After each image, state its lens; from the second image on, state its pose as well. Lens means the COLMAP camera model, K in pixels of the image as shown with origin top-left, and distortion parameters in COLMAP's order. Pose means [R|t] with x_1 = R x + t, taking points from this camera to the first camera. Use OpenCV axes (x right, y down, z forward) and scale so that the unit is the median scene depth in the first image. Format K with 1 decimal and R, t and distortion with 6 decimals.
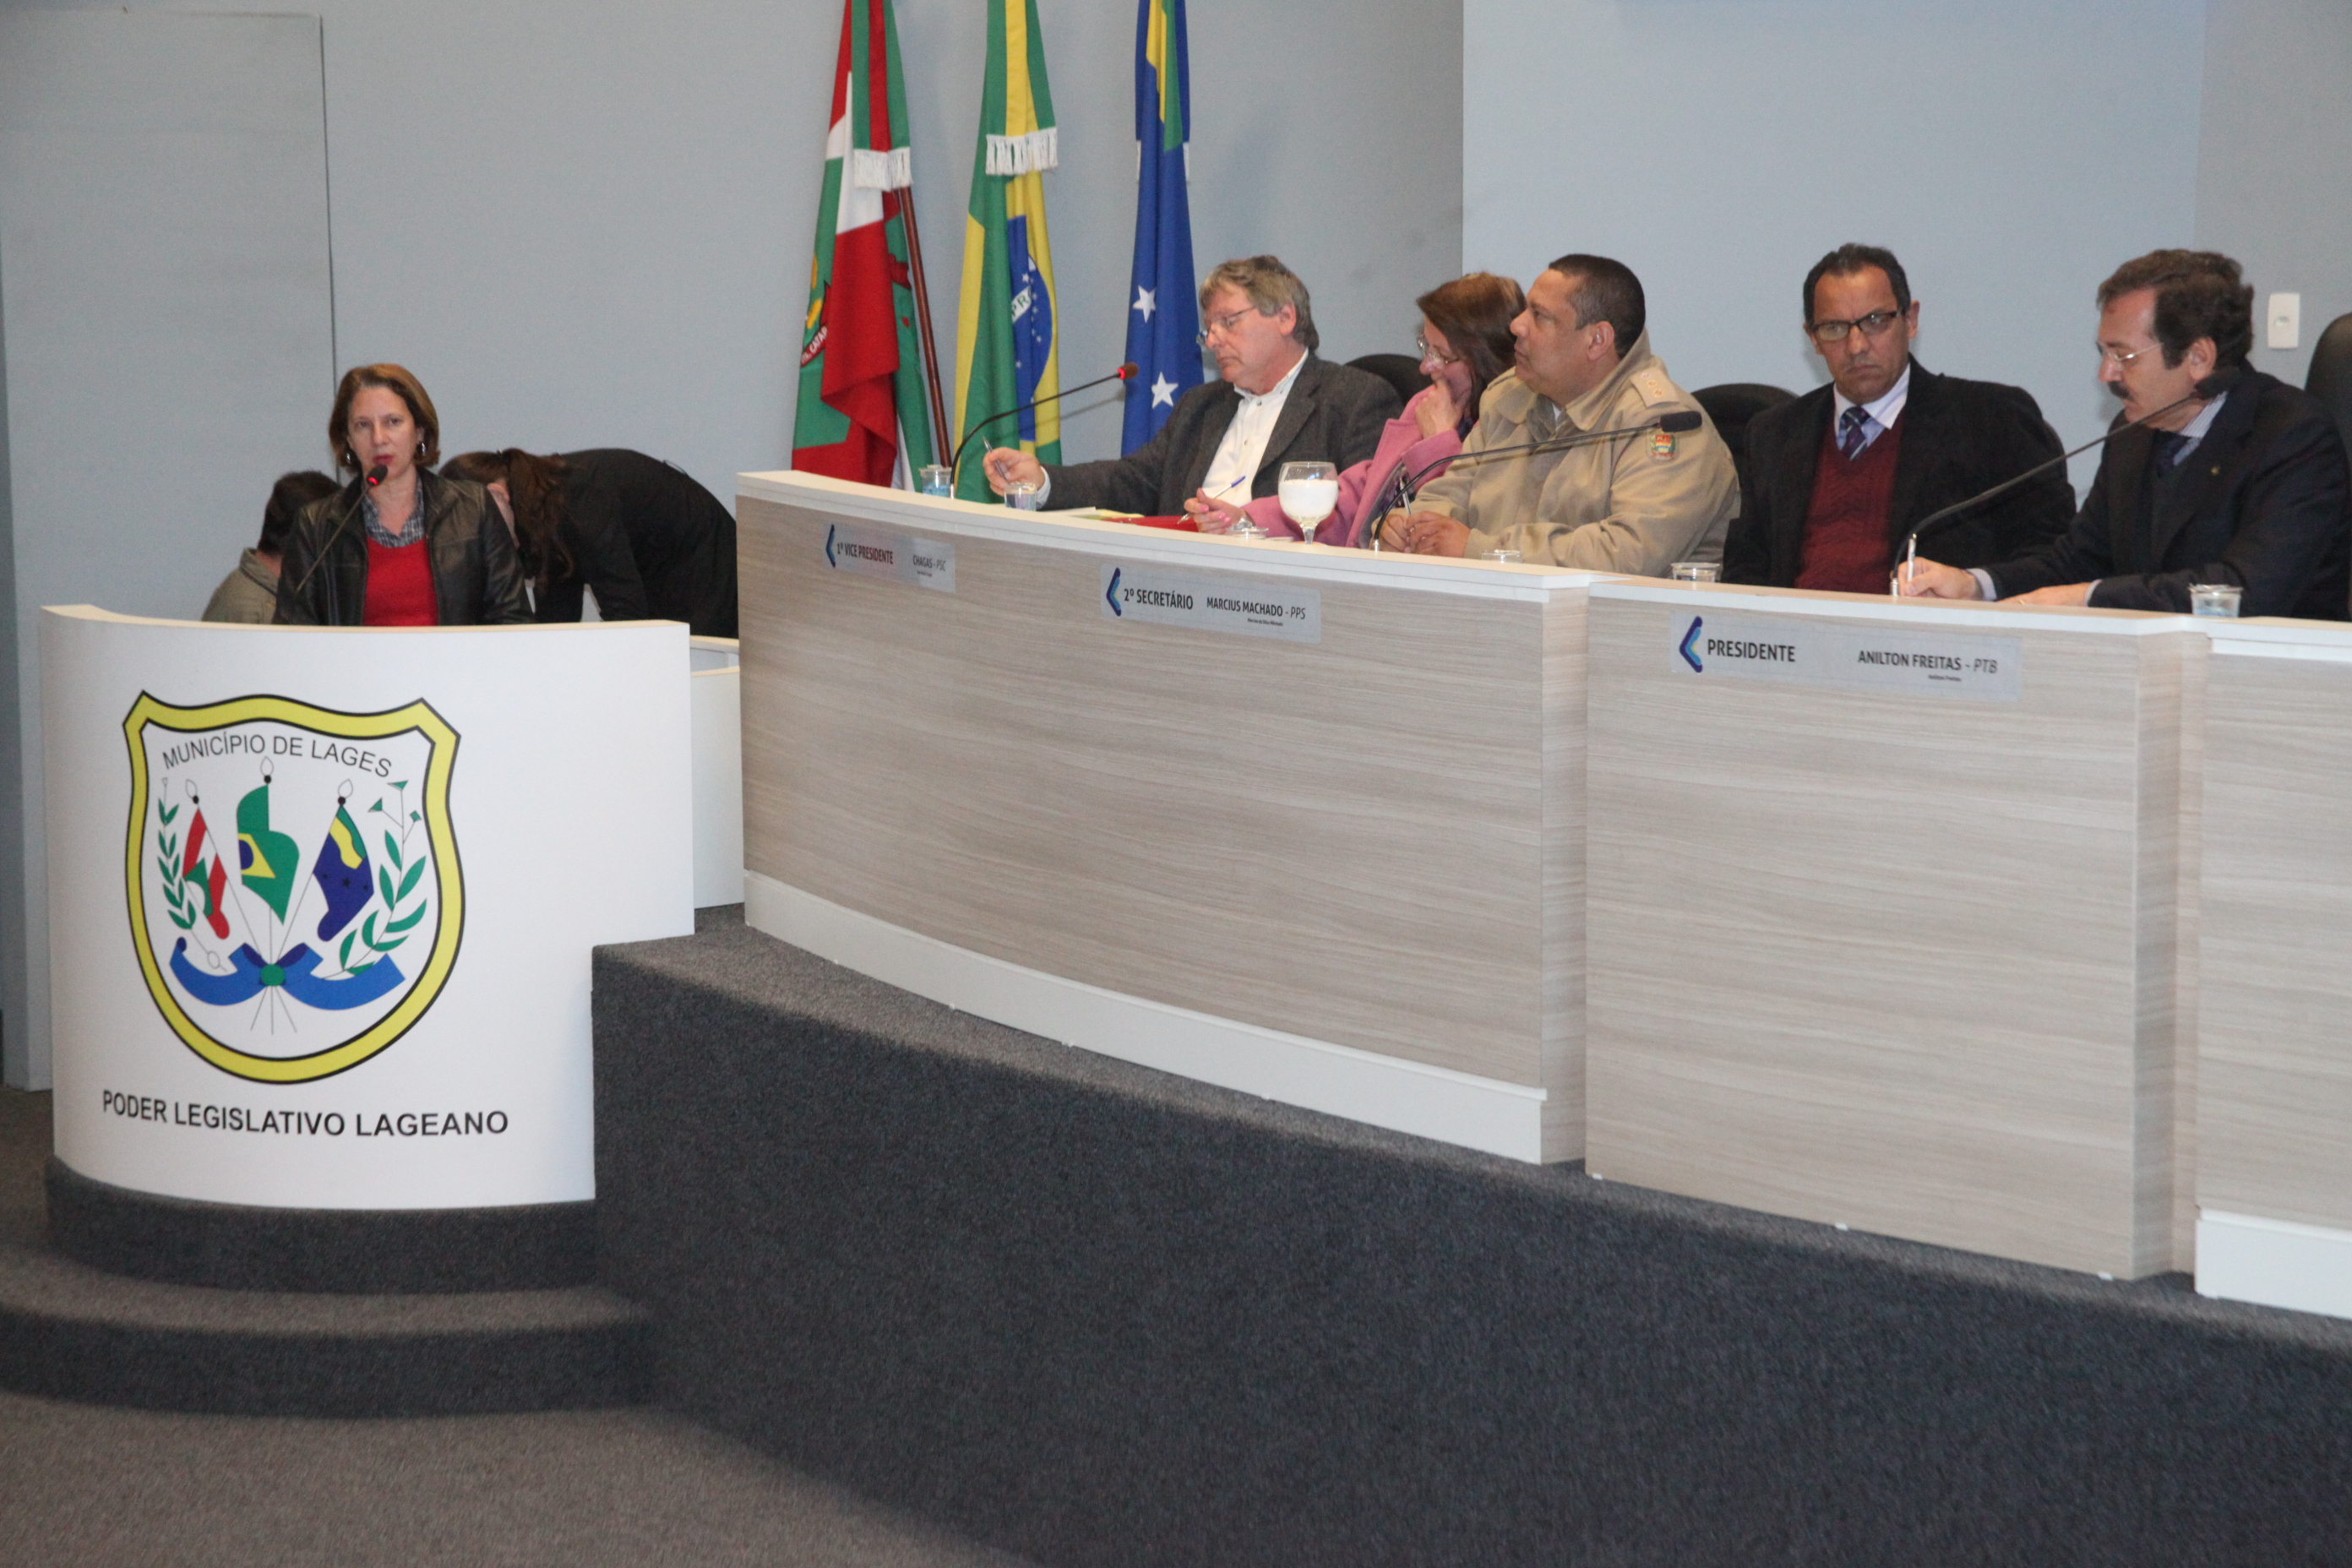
lens RADIAL K [[5378.4, 0, 1163.5], [0, 5378.4, 775.9], [0, 0, 1]] dist [0.470159, 0.000000]
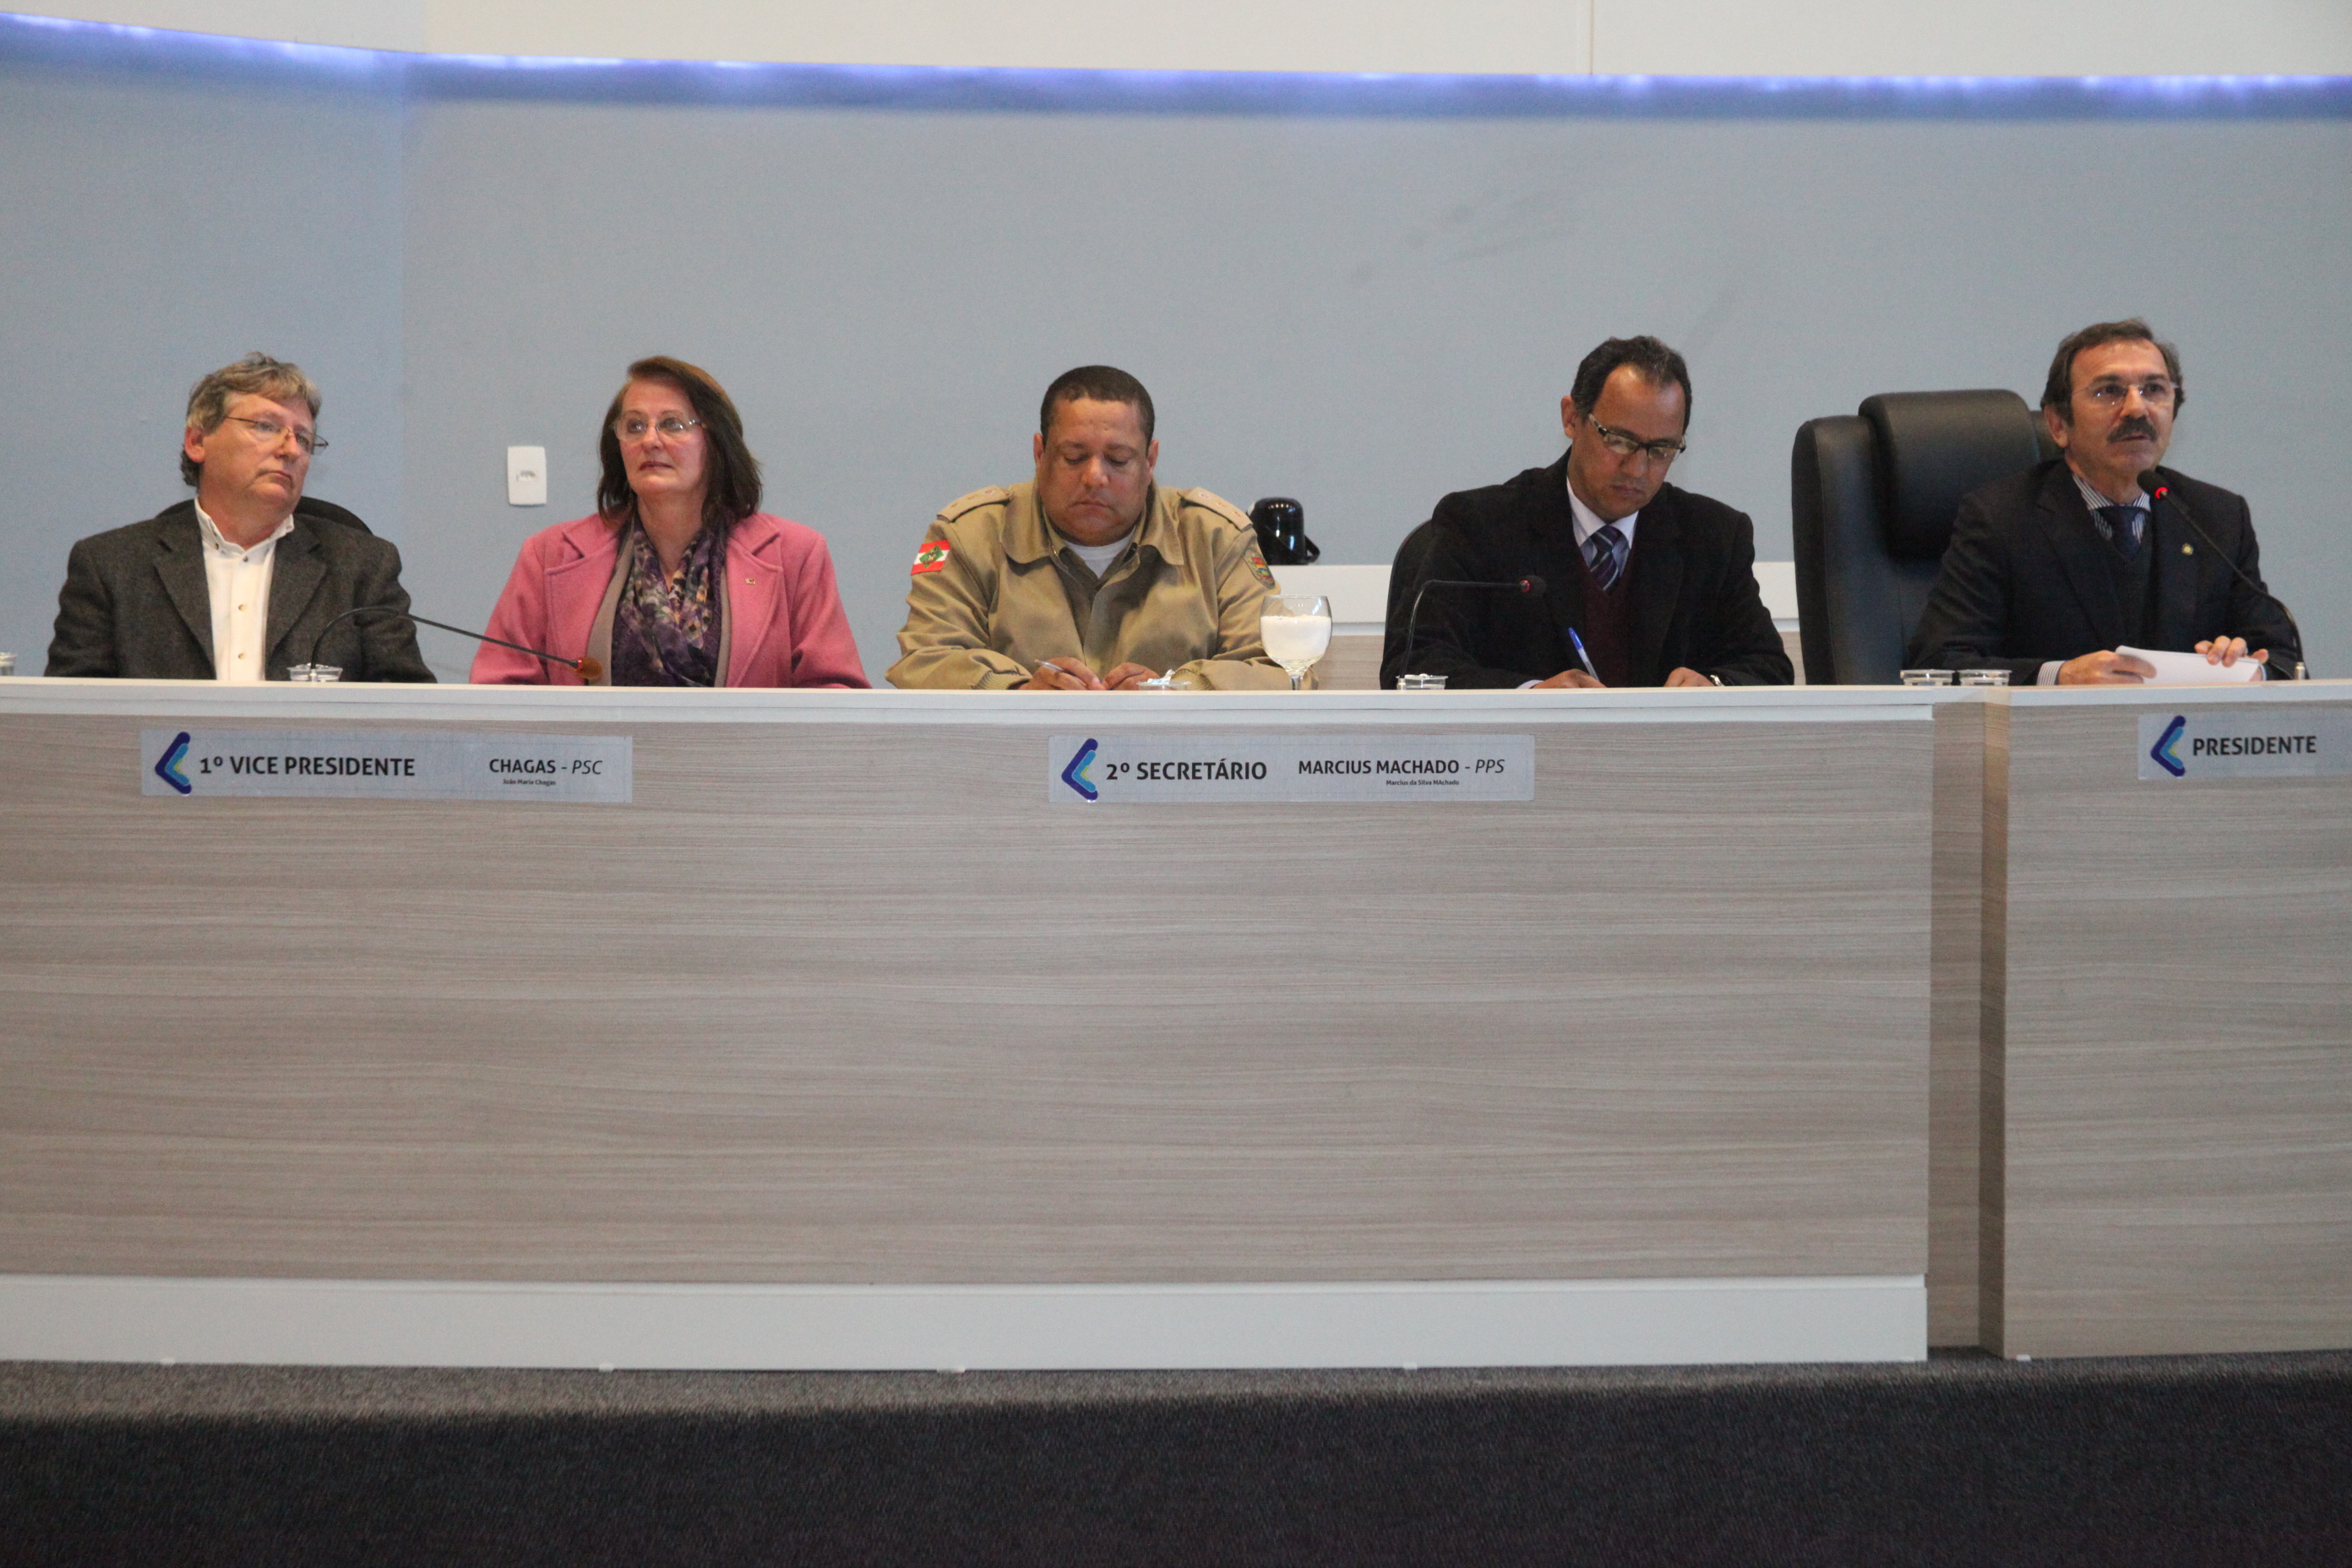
lens RADIAL K [[4793.5, 0, 1203.8], [0, 4793.5, 839.3], [0, 0, 1]] dist [0.277421, 0.000000]
pose [[0.495836, -0.074121, 0.865247, -0.653991], [0.100409, 0.994562, 0.027658, -0.045264], [-0.862592, 0.073165, 0.500582, 0.693286]]
